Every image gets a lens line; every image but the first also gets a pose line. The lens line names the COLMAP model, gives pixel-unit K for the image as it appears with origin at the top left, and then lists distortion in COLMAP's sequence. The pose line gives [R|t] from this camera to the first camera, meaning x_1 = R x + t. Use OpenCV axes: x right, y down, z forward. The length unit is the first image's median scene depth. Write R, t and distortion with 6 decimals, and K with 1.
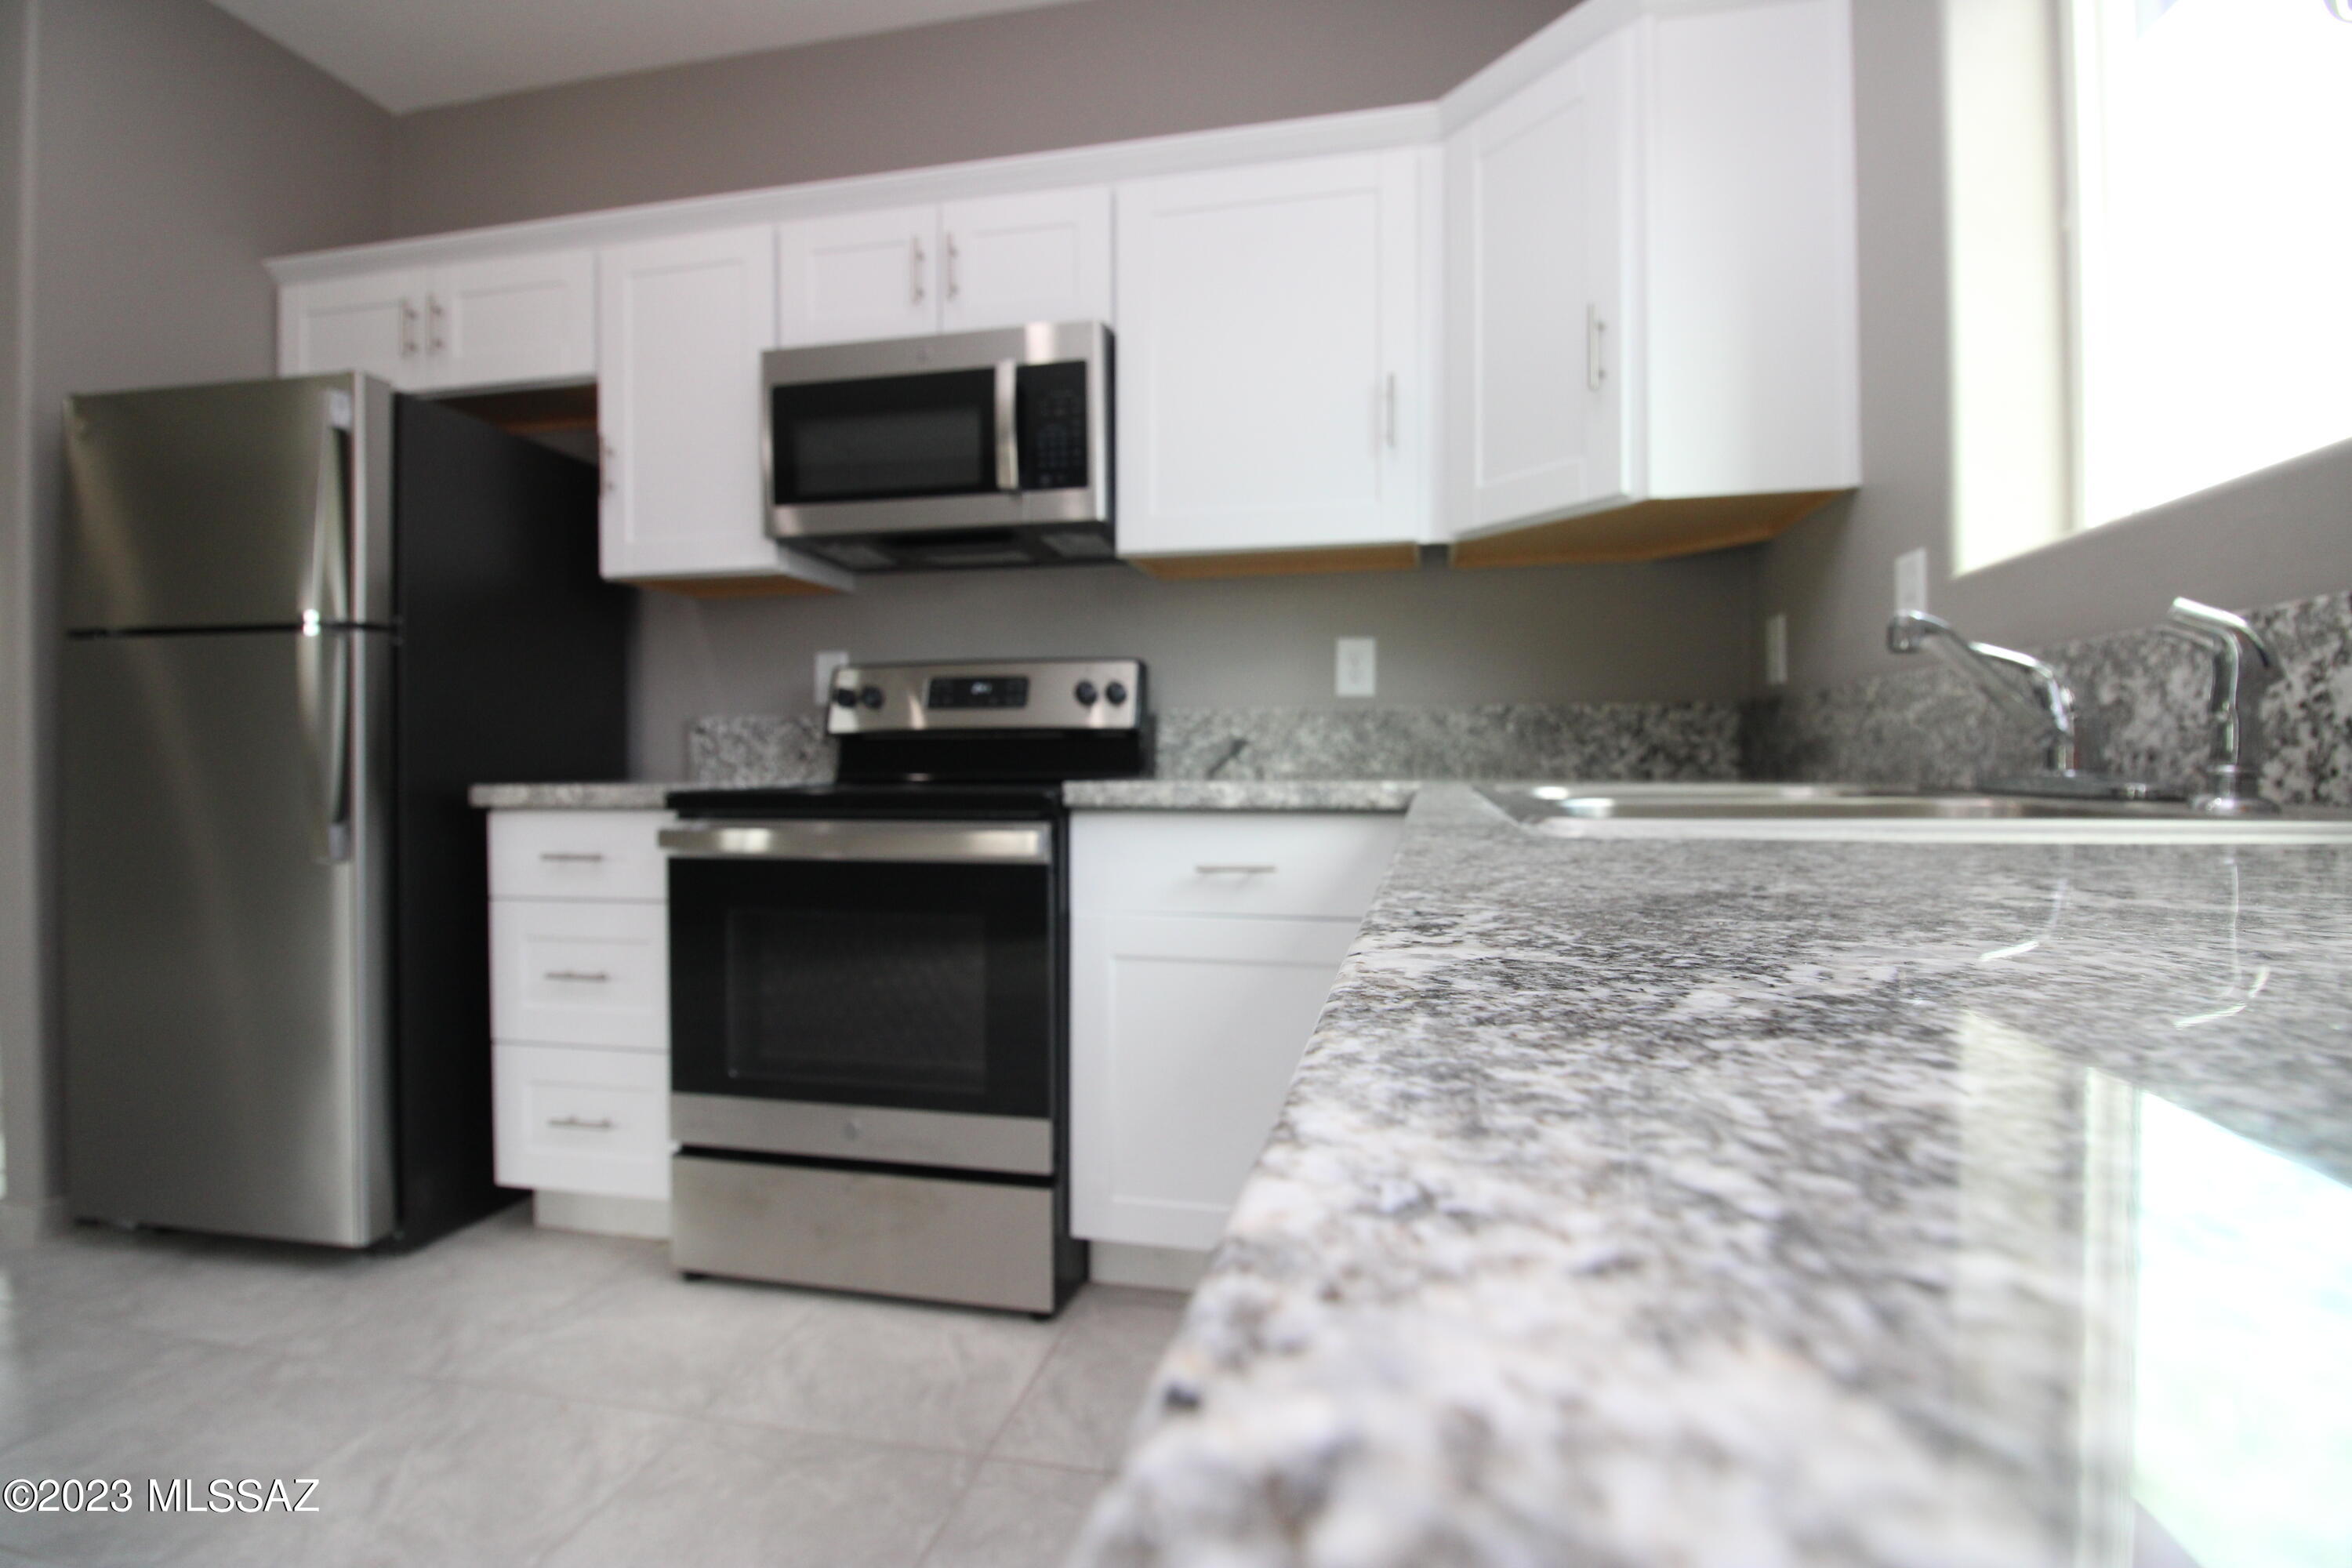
lens RADIAL K [[1087.1, 0, 1188.8], [0, 1087.1, 772.5], [0, 0, 1]] dist [-0.028196, -0.001754]
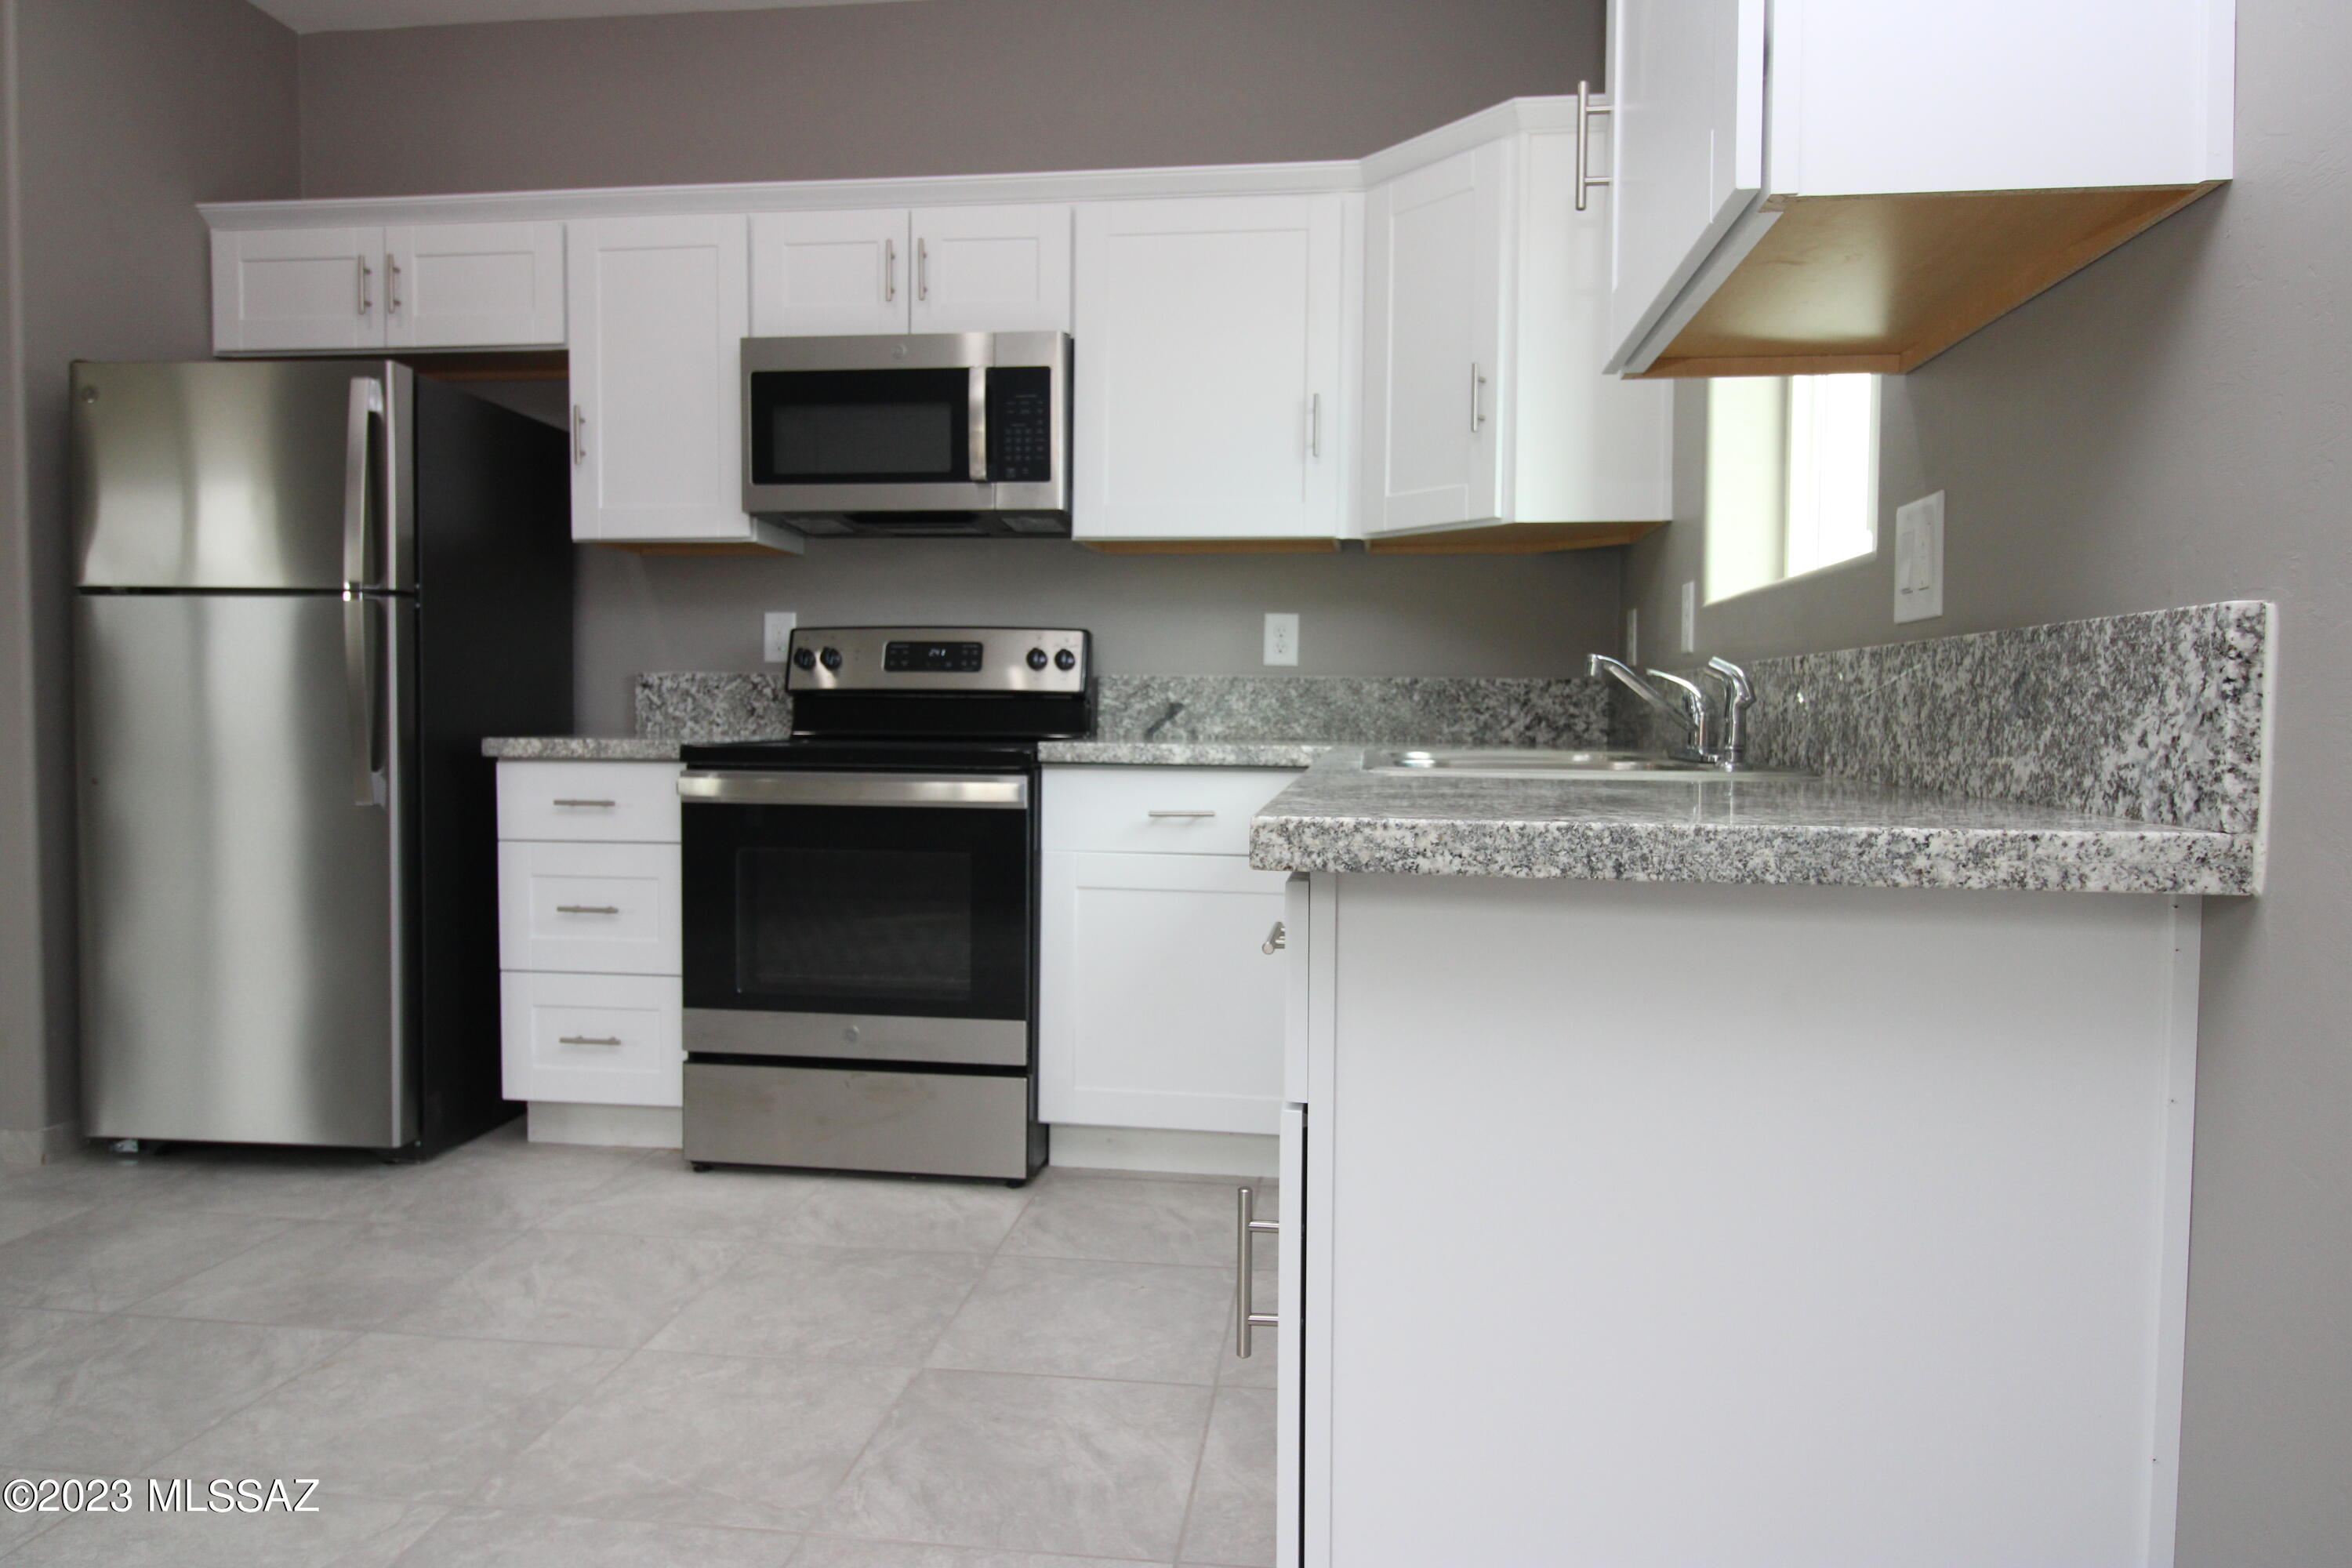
lens RADIAL K [[1489.3, 0, 1176.0], [0, 1489.3, 784.0], [0, 0, 1]] dist [-0.064131, -0.000363]
pose [[0.996312, 0.010524, 0.085158, -0.089135], [-0.014013, 0.999082, 0.040480, -0.010962], [-0.084654, -0.041524, 0.995545, -0.559289]]
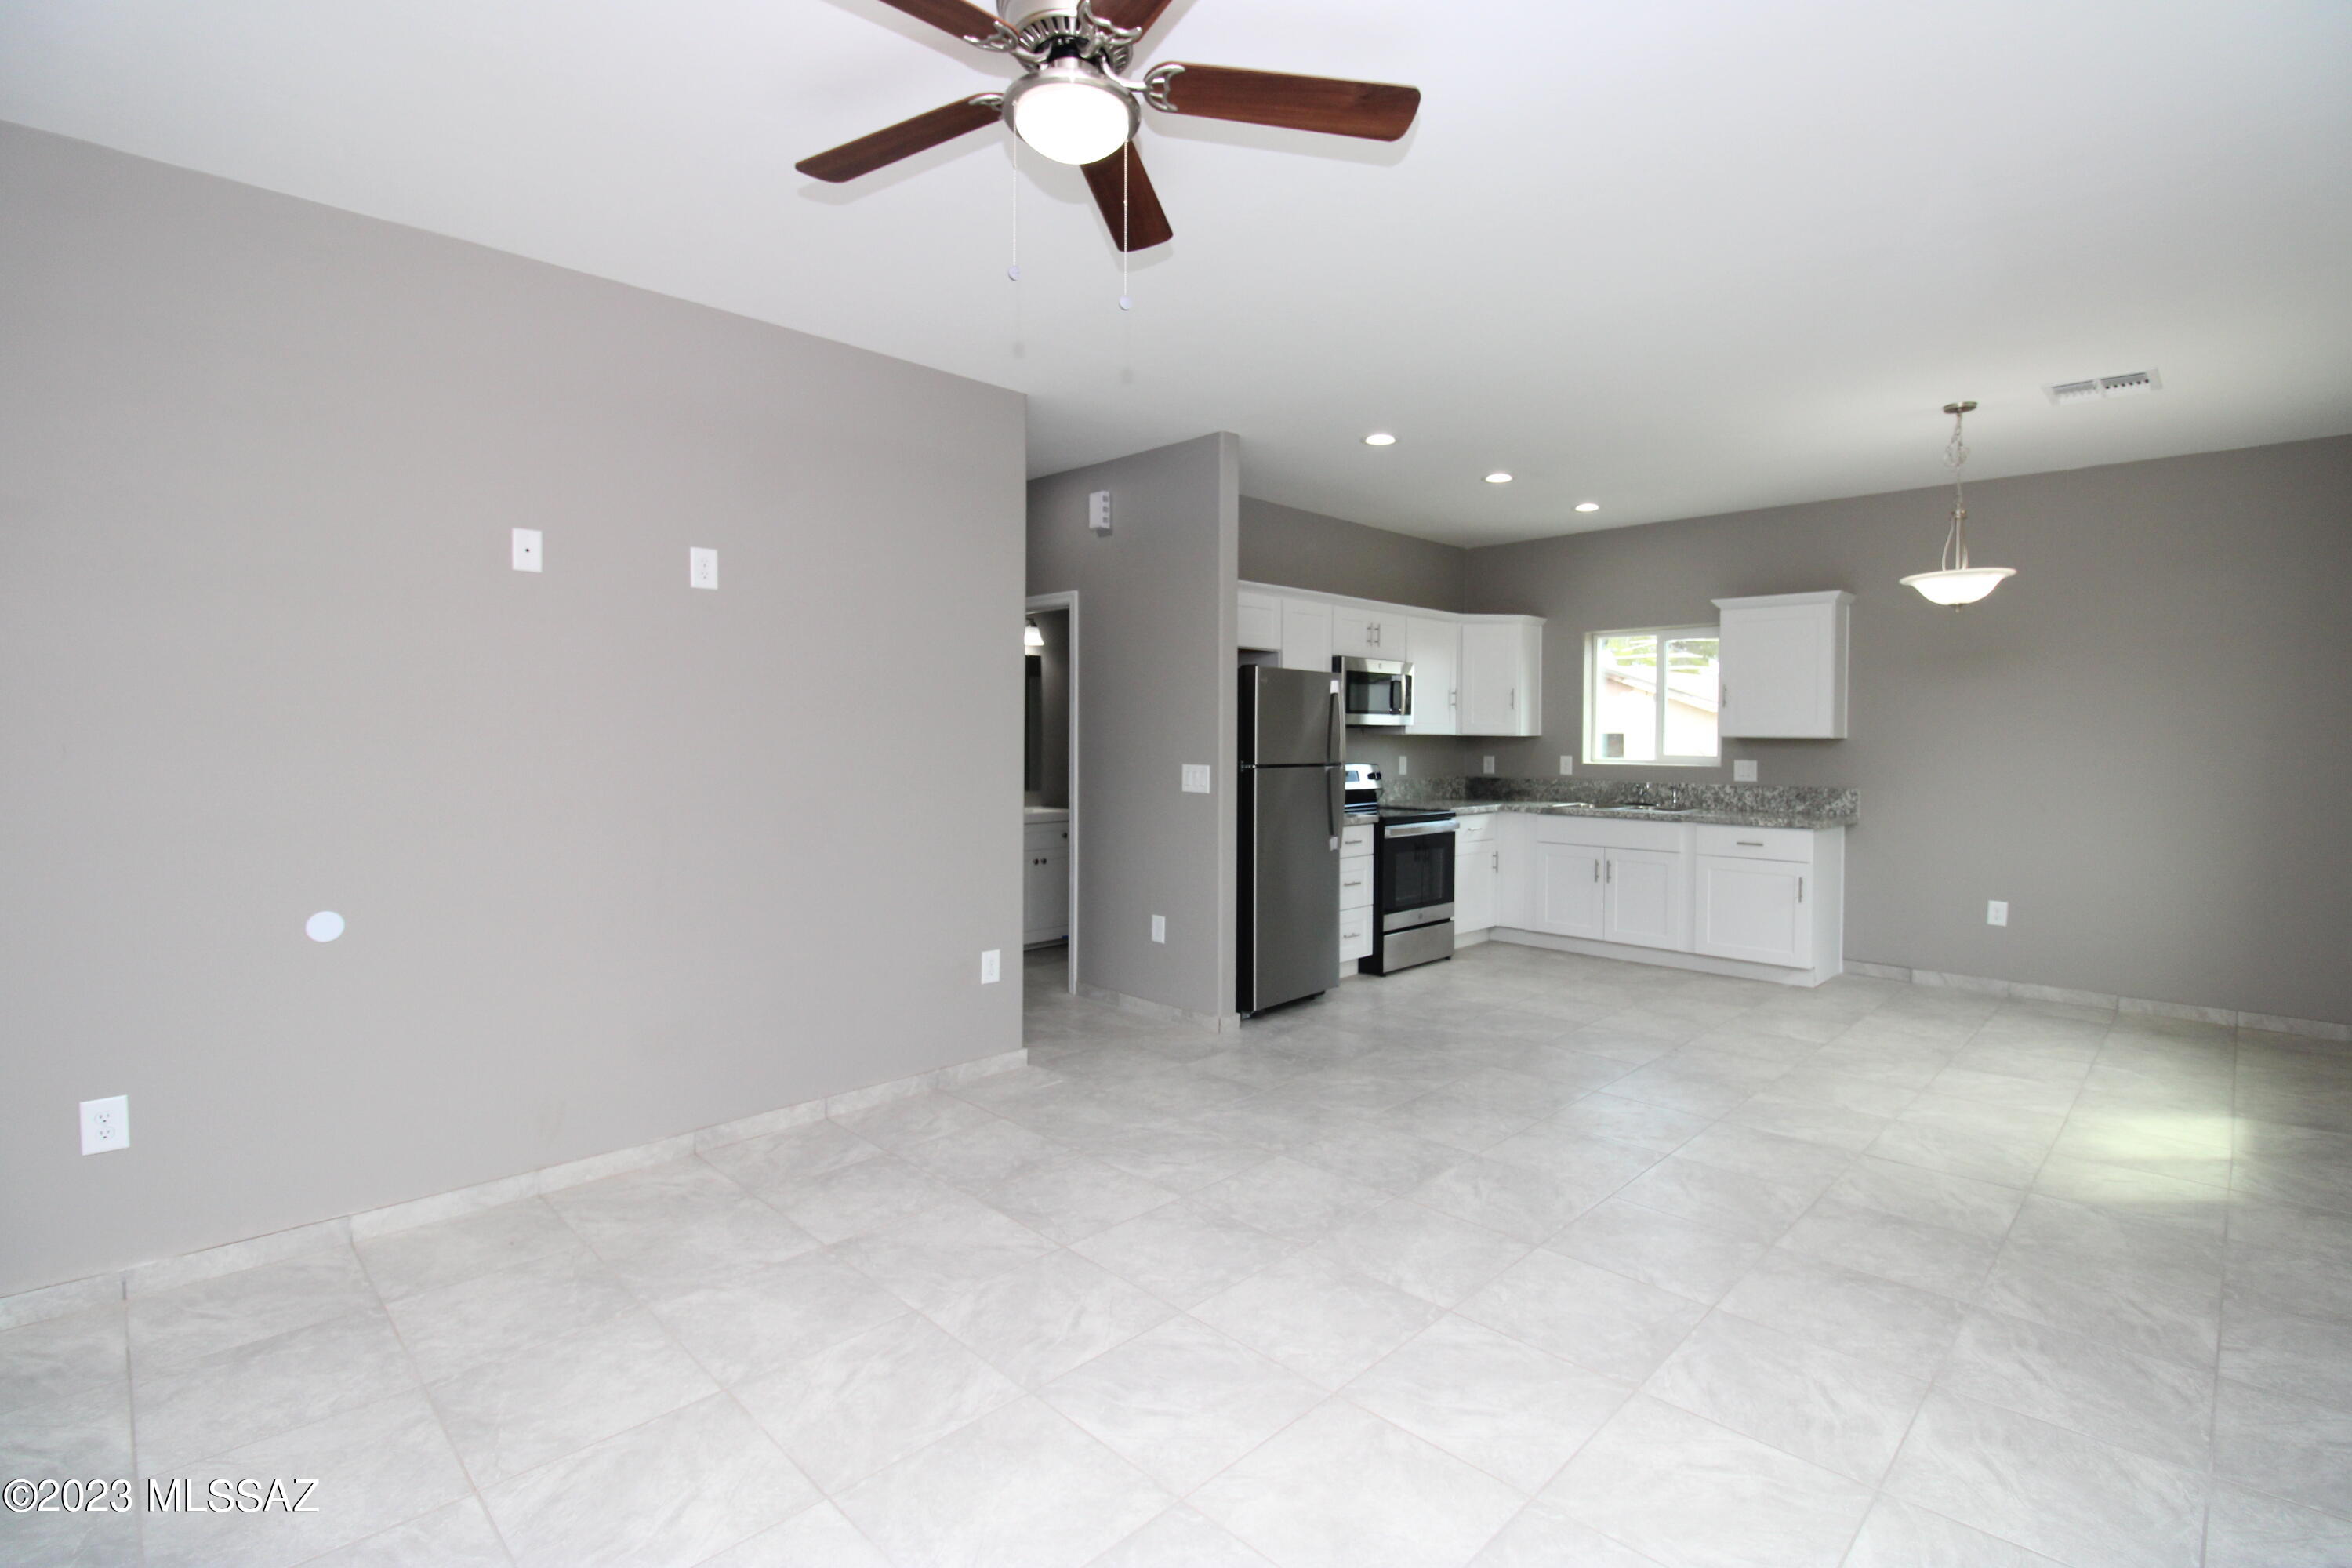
lens RADIAL K [[1087.1, 0, 1188.8], [0, 1087.1, 772.5], [0, 0, 1]] dist [-0.028196, -0.001754]
pose [[0.536342, -0.023546, 0.843672, -3.108909], [-0.001612, 0.999580, 0.028922, -0.185603], [-0.843999, -0.016872, 0.536079, -0.150477]]
